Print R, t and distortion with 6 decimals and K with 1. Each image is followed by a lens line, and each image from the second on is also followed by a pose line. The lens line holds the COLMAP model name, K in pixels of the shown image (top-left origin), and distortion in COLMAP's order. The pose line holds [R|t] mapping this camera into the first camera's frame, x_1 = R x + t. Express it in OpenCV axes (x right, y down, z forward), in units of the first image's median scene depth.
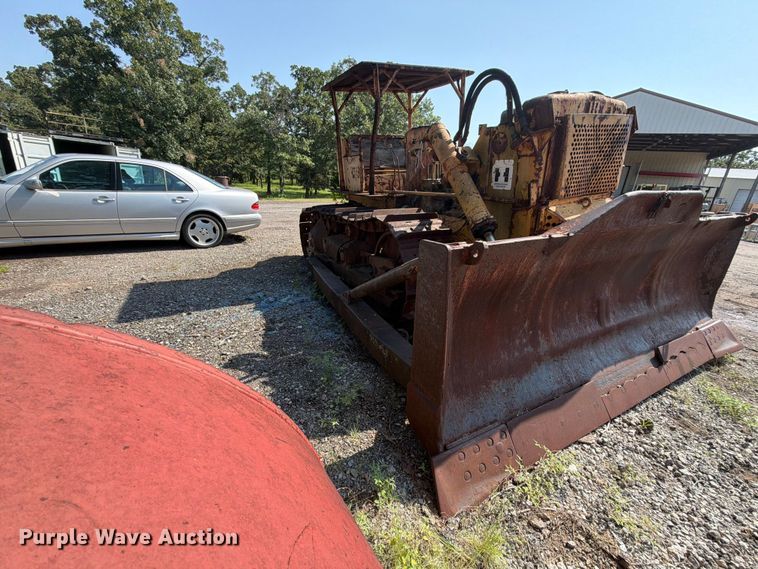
lens RADIAL K [[302.9, 0, 379.2], [0, 302.9, 285.3], [0, 0, 1]] dist [0.000339, 0.000744]
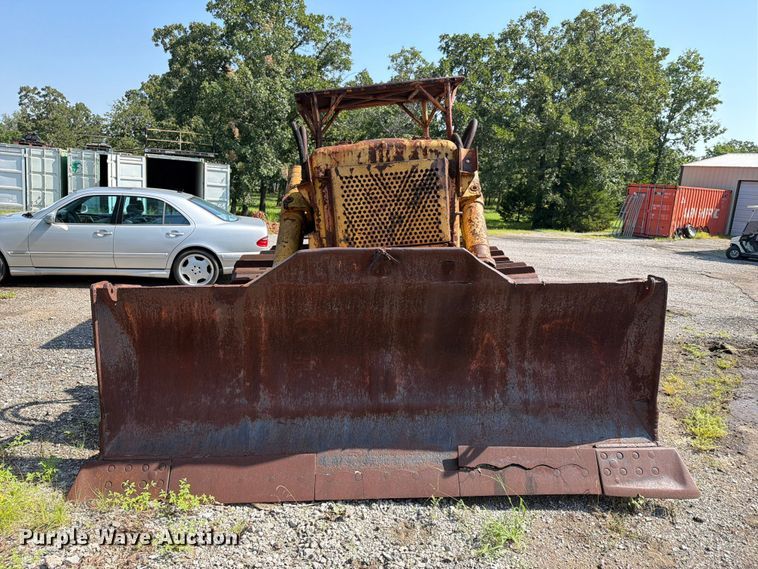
lens RADIAL K [[539.5, 0, 380.4], [0, 539.5, 284.1], [0, 0, 1]] dist [0.058825, -0.080266]
pose [[0.905828, 0.056955, -0.419799, 0.555483], [-0.126925, 0.981888, -0.140662, 0.010591], [0.404184, 0.180698, 0.896651, -0.157082]]
